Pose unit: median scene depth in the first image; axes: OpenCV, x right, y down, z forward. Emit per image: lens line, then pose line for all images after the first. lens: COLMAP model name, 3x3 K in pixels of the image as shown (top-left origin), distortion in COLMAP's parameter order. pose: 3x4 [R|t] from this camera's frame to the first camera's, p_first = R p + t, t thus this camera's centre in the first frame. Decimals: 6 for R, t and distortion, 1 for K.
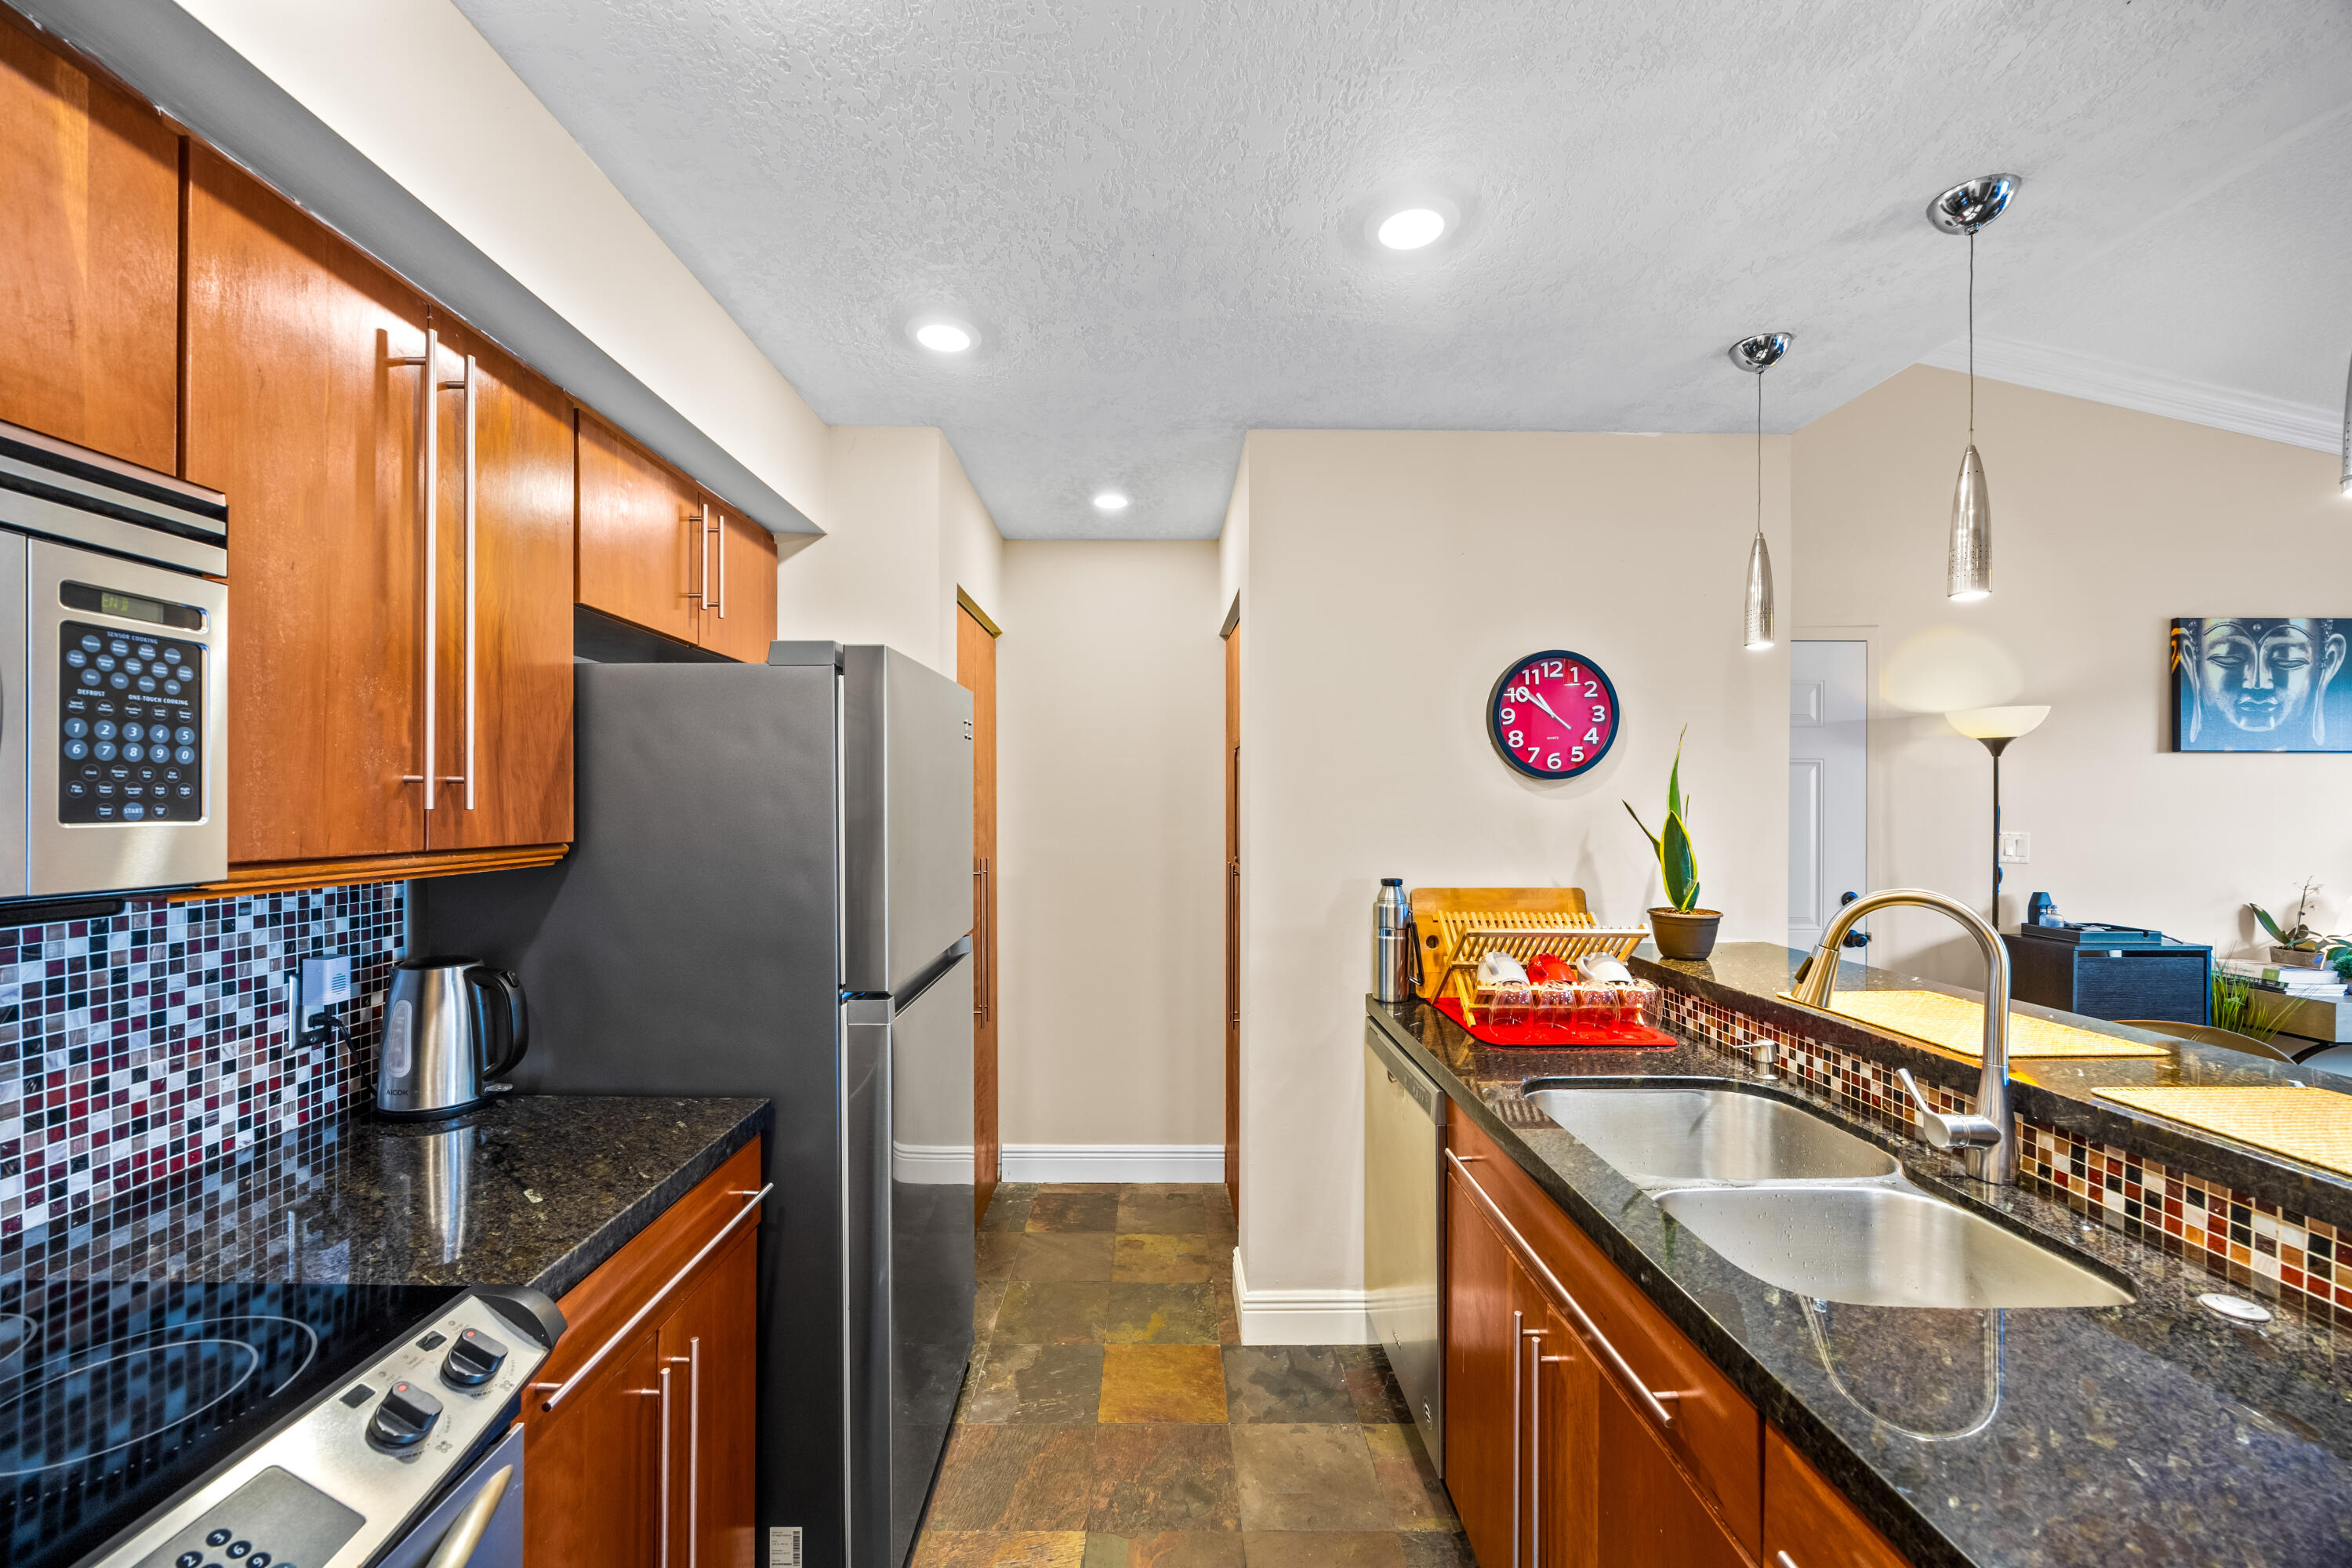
lens RADIAL K [[904.6, 0, 1167.6], [0, 904.6, 809.9], [0, 0, 1]] dist [-0.004069, 0.001006]
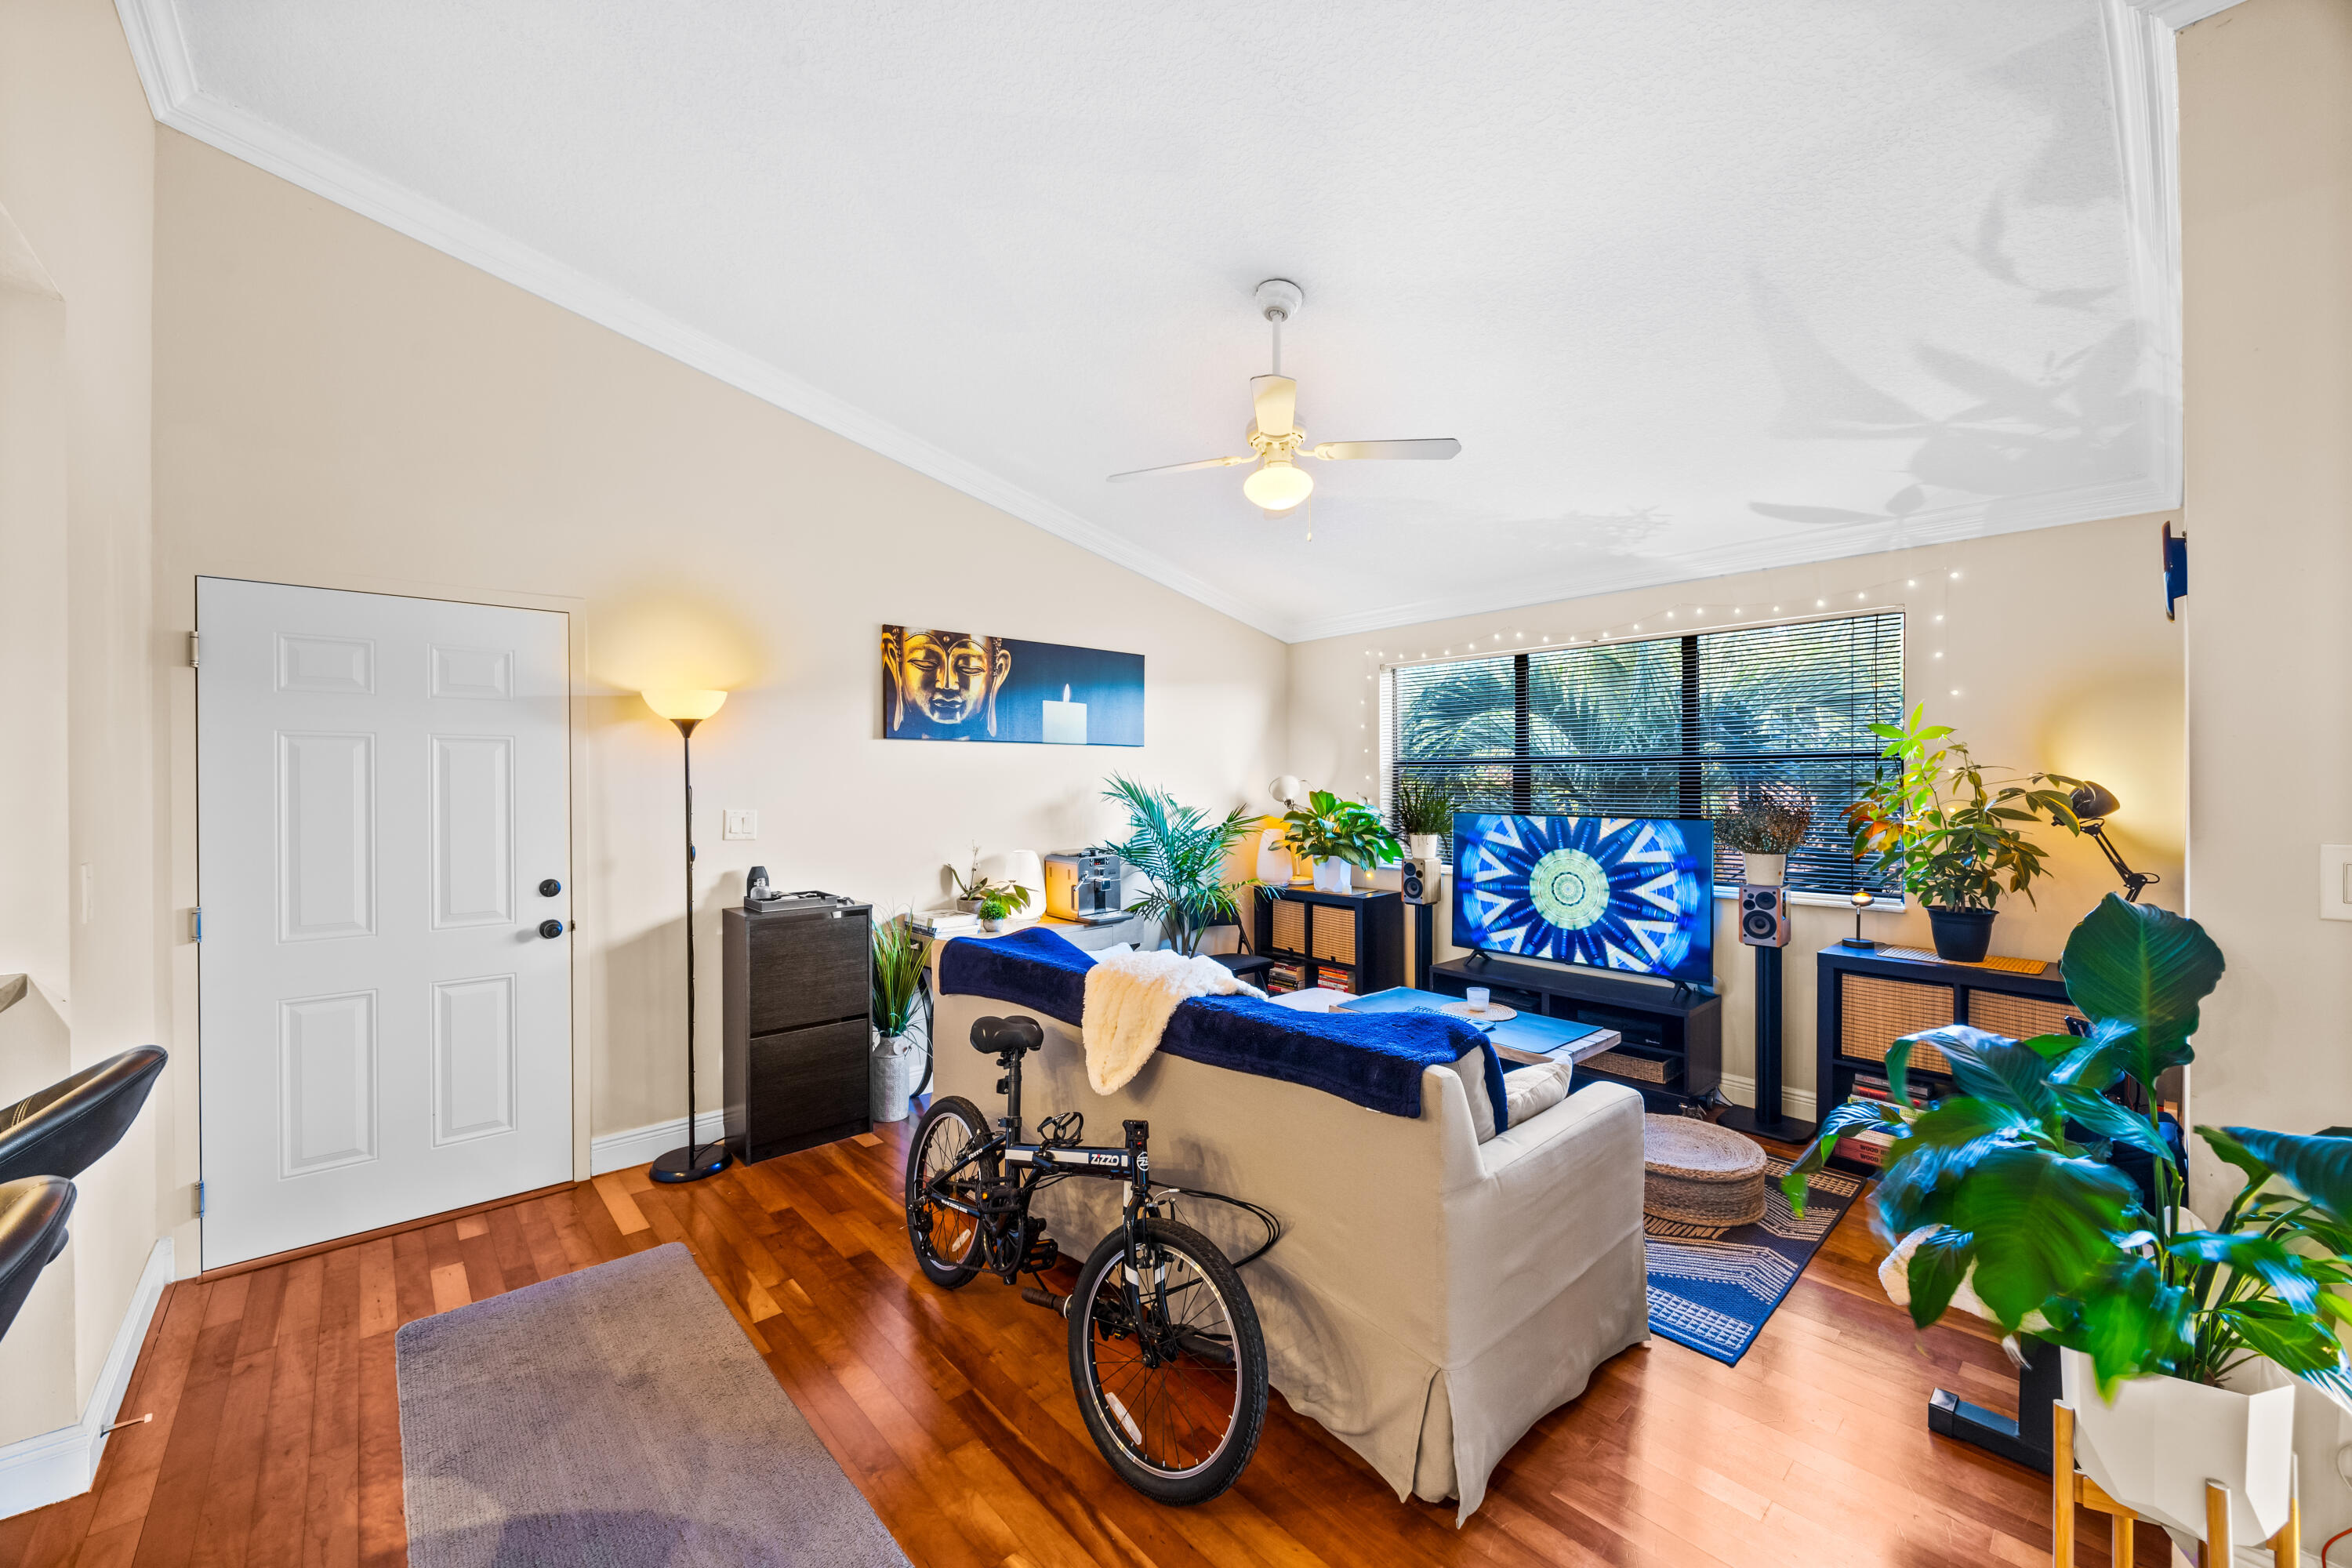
lens RADIAL K [[904.6, 0, 1174.1], [0, 904.6, 788.3], [0, 0, 1]] dist [-0.004069, 0.001006]
pose [[0.752387, -0.009442, 0.658653, 1.067139], [0.010842, 0.999939, 0.001949, 0.003168], [-0.658632, 0.005674, 0.752444, -0.217983]]
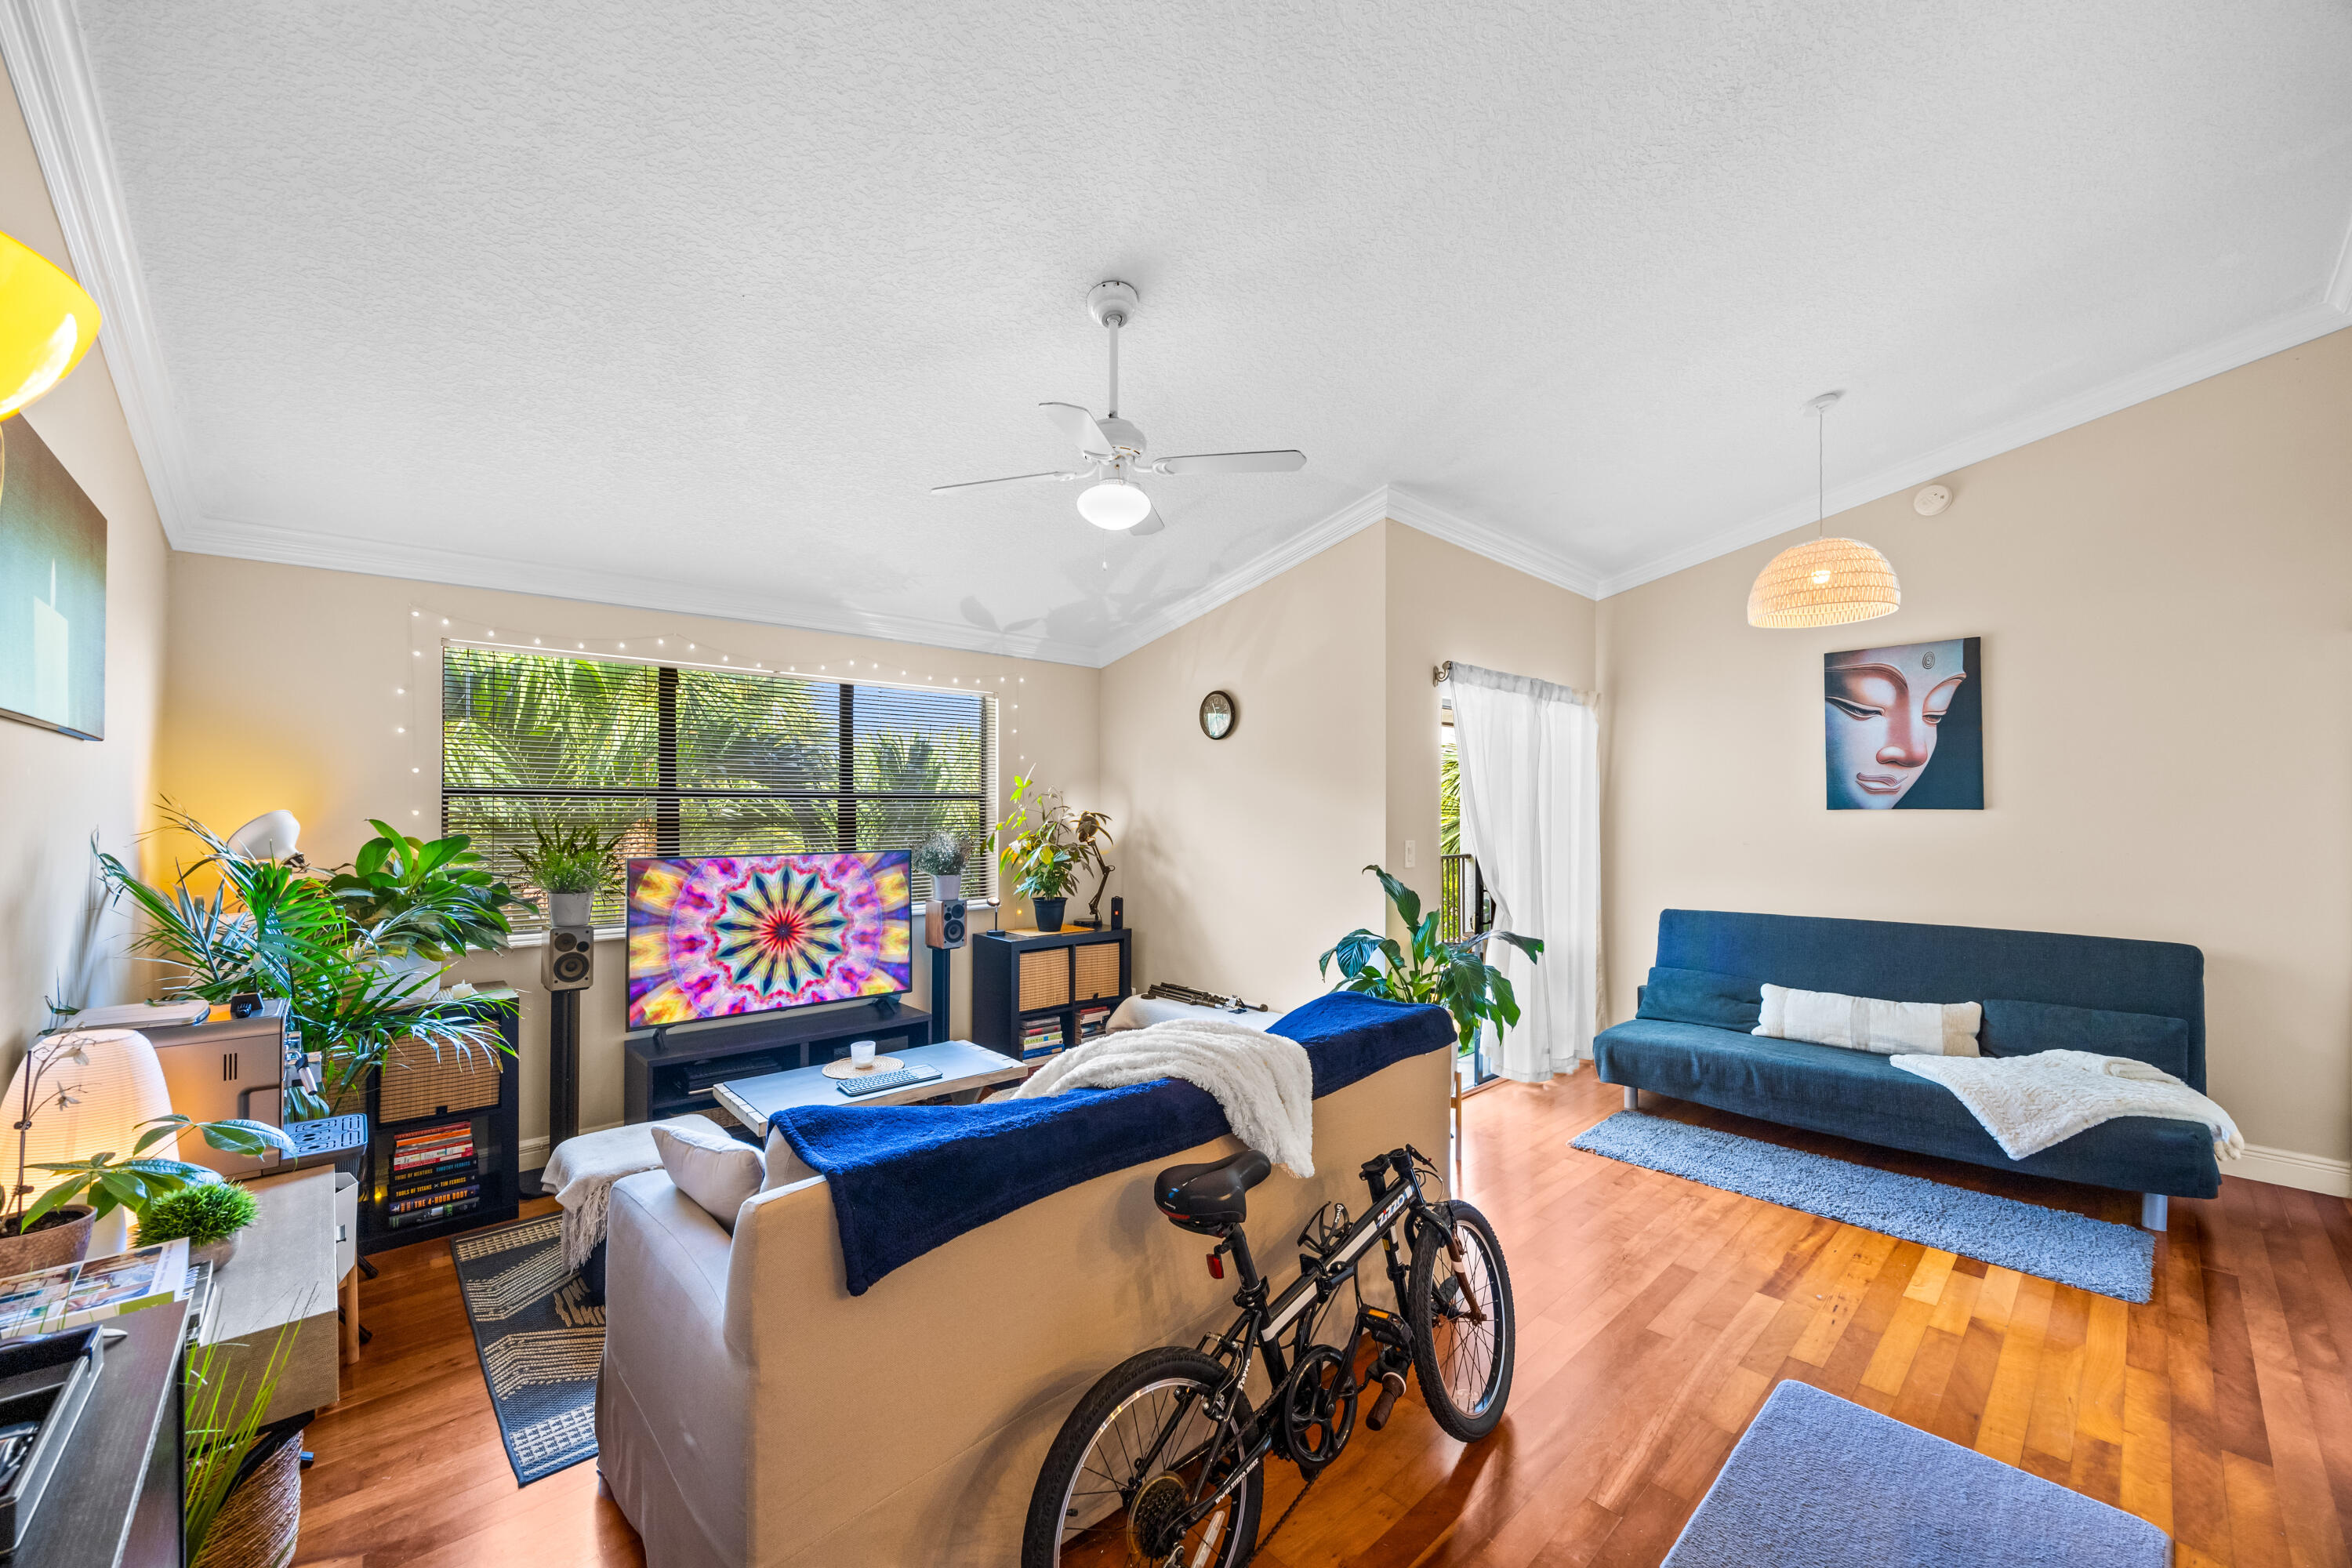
lens RADIAL K [[904.6, 0, 1164.2], [0, 904.6, 798.1], [0, 0, 1]] dist [-0.004069, 0.001006]
pose [[-0.657547, 0.005602, 0.753393, 1.081636], [0.003866, 0.999984, -0.004062, -0.029949], [-0.753404, 0.000242, -0.657558, 1.478612]]
